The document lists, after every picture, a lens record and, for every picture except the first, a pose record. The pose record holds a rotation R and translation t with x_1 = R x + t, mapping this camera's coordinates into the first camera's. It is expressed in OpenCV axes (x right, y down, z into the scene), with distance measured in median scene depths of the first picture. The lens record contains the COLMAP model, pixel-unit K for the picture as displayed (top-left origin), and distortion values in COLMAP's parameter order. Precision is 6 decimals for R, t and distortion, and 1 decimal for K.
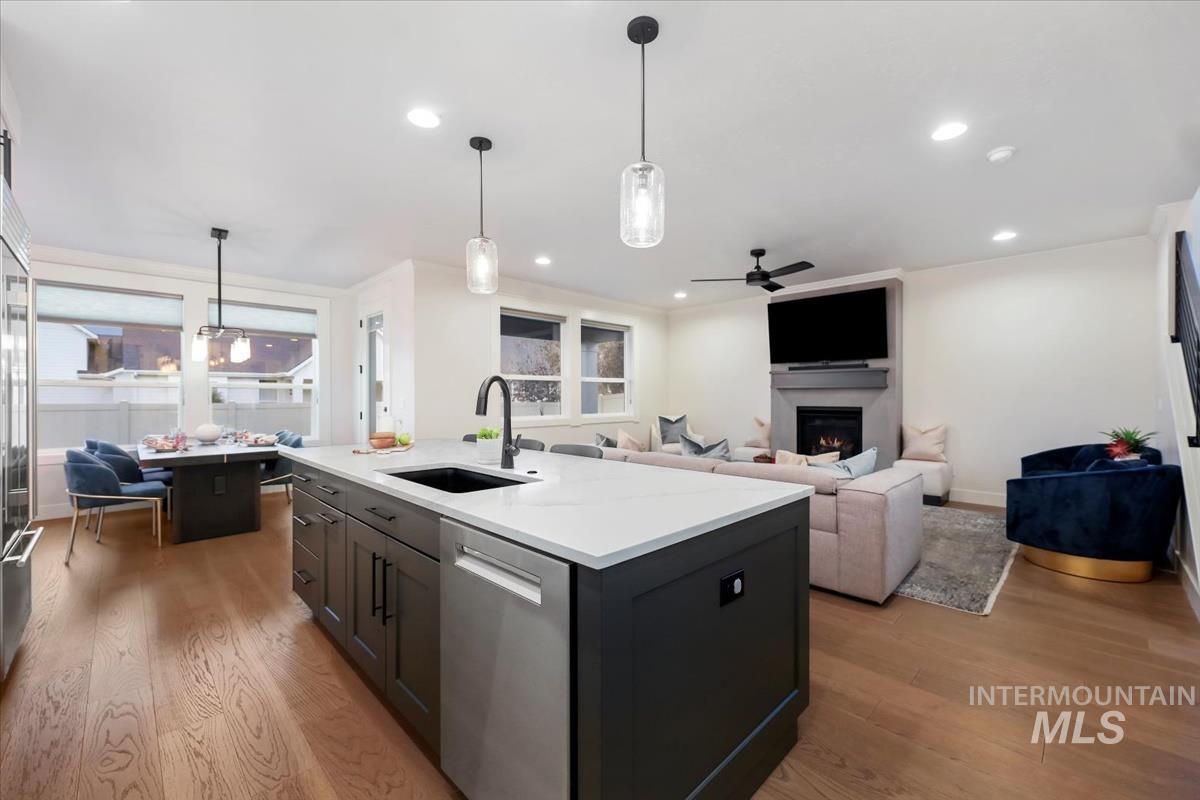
lens RADIAL K [[485.5, 0, 605.2], [0, 485.5, 397.1], [0, 0, 1]] dist [0.002941, -0.000888]
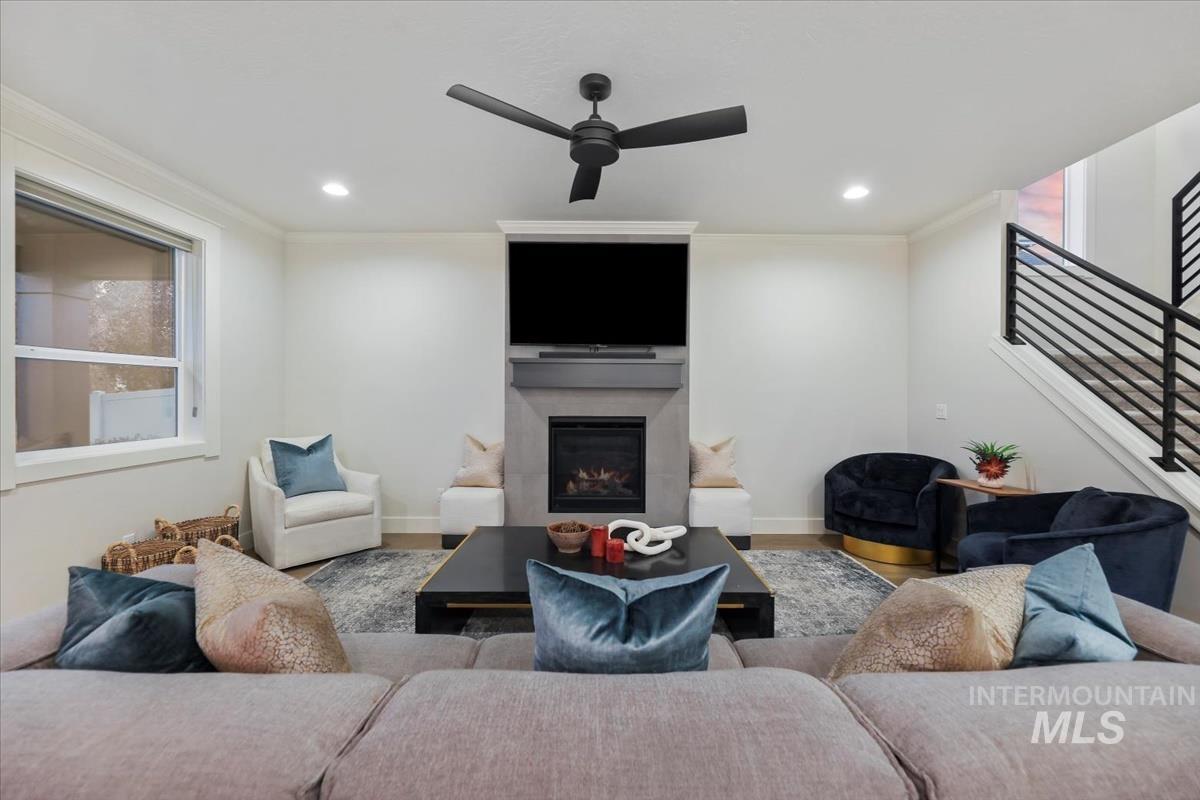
lens RADIAL K [[484.8, 0, 604.6], [0, 484.8, 391.0], [0, 0, 1]] dist [-0.000368, -0.000153]
pose [[0.703035, 0.009833, 0.711087, 0.002072], [-0.003510, 0.999940, -0.010357, -0.007089], [-0.711147, 0.004786, 0.703028, 0.528364]]
